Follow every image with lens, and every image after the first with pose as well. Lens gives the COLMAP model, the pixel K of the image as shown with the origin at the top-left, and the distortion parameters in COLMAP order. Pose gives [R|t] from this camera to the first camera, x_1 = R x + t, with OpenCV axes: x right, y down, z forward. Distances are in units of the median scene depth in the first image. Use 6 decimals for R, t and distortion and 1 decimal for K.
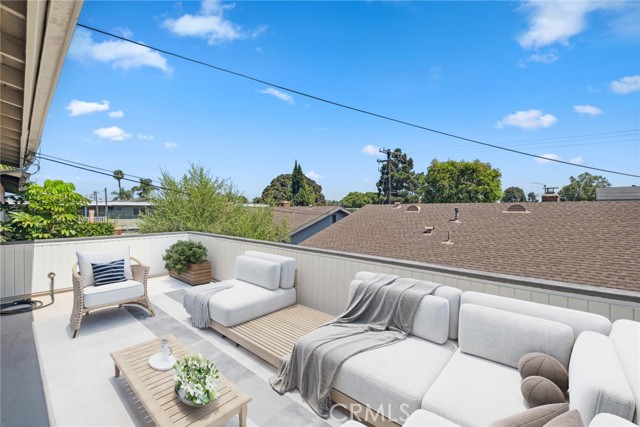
lens RADIAL K [[279.9, 0, 320.0], [0, 279.9, 213.5], [0, 0, 1]] dist [-0.000984, -0.000173]
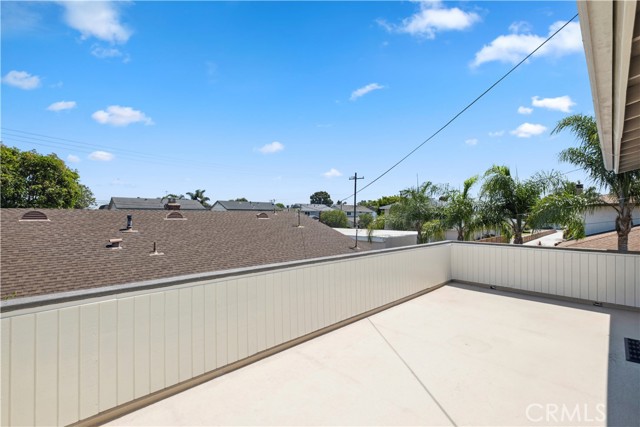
lens RADIAL K [[279.9, 0, 320.0], [0, 279.9, 213.5], [0, 0, 1]] dist [-0.000984, -0.000173]
pose [[0.065920, 0.009140, 0.997783, -0.274542], [0.019385, 0.999758, -0.010439, -0.002324], [-0.997637, 0.020030, 0.065727, 0.292678]]
